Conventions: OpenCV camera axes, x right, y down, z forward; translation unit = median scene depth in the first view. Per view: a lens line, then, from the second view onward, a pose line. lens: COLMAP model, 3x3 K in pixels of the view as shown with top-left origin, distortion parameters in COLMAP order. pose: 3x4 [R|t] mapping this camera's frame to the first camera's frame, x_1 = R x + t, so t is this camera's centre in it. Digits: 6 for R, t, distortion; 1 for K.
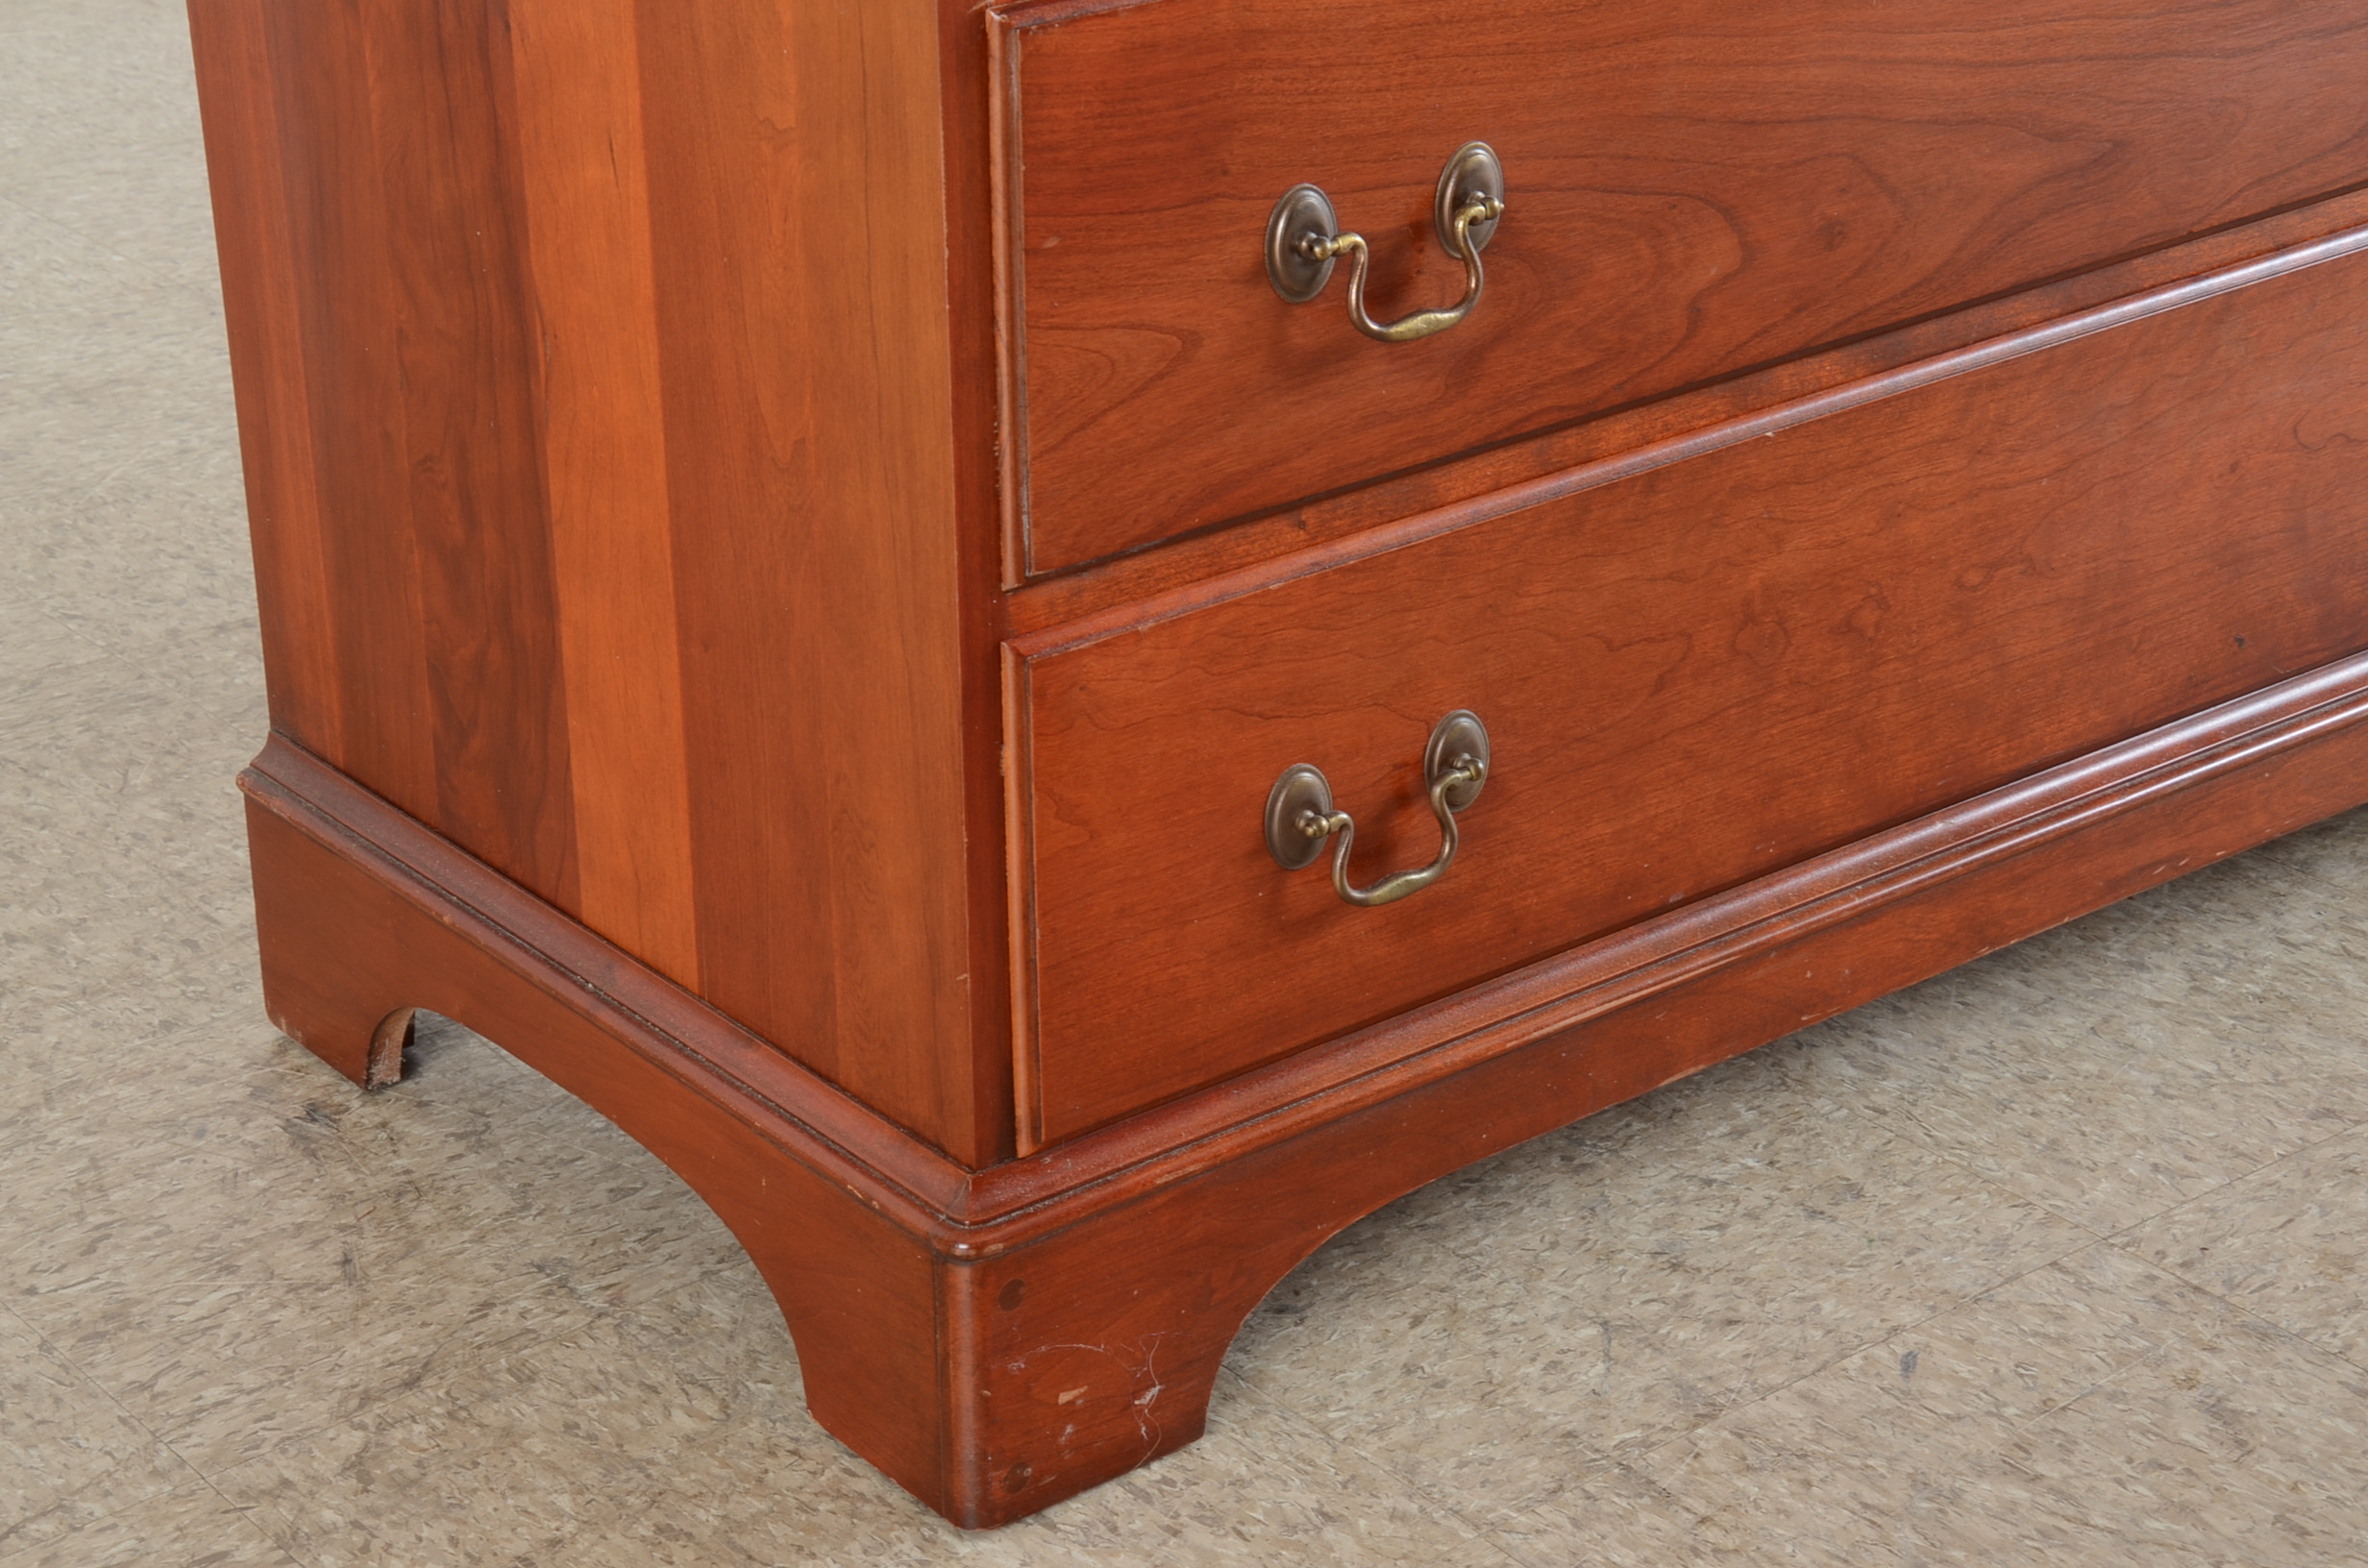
lens RADIAL K [[4424.1, 0, 1172.3], [0, 4424.1, 803.0], [0, 0, 1]] dist [0.268085, 0.000000]
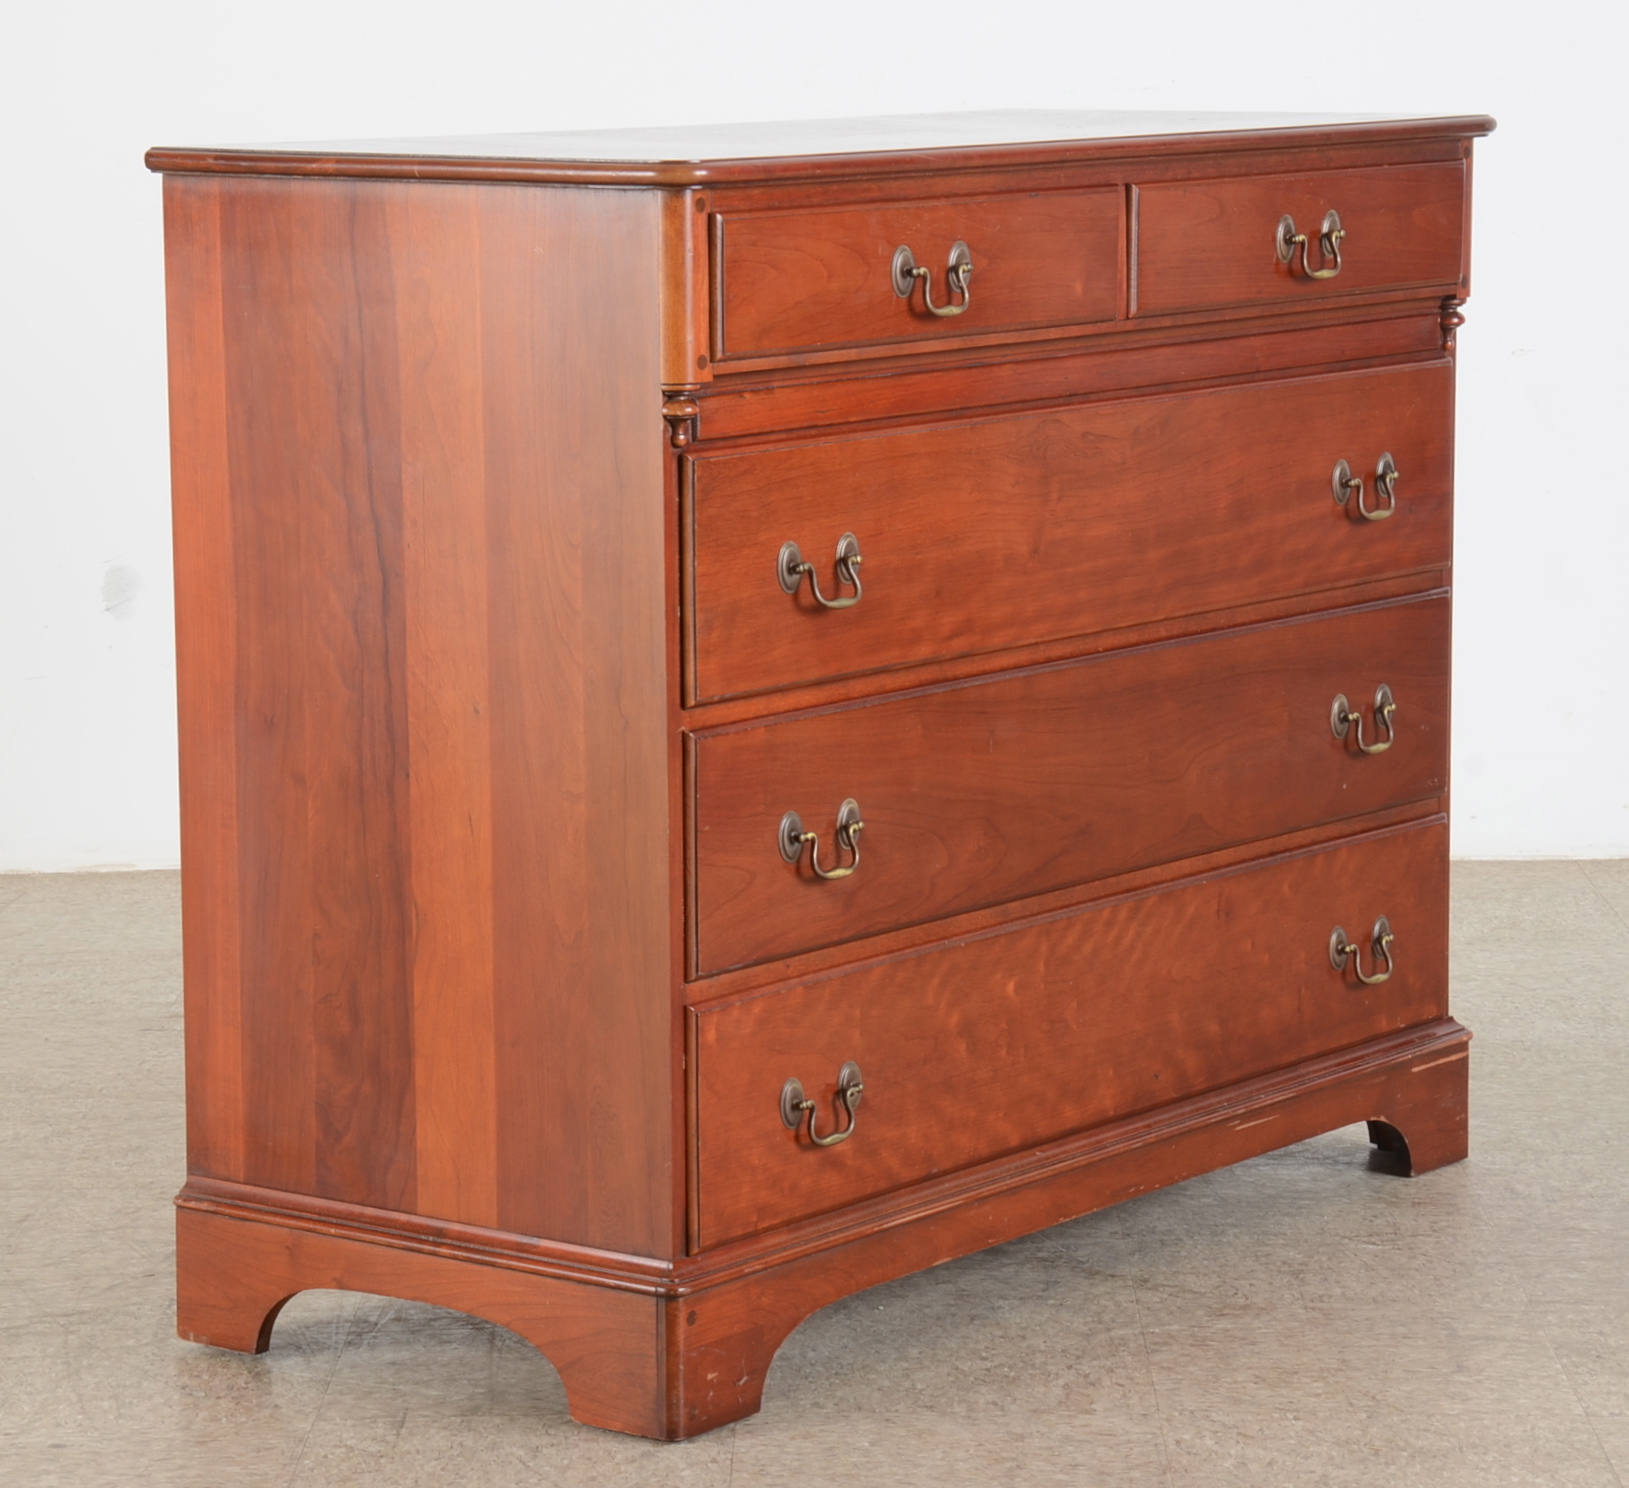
lens RADIAL K [[5141.5, 0, 816.1], [0, 5141.5, 741.6], [0, 0, 1]] dist [0.243845, 0.000000]
pose [[0.967980, -0.030204, 0.249205, -0.571636], [0.098326, 0.959032, -0.265686, 0.494003], [-0.230971, 0.281682, 0.931294, -1.384628]]
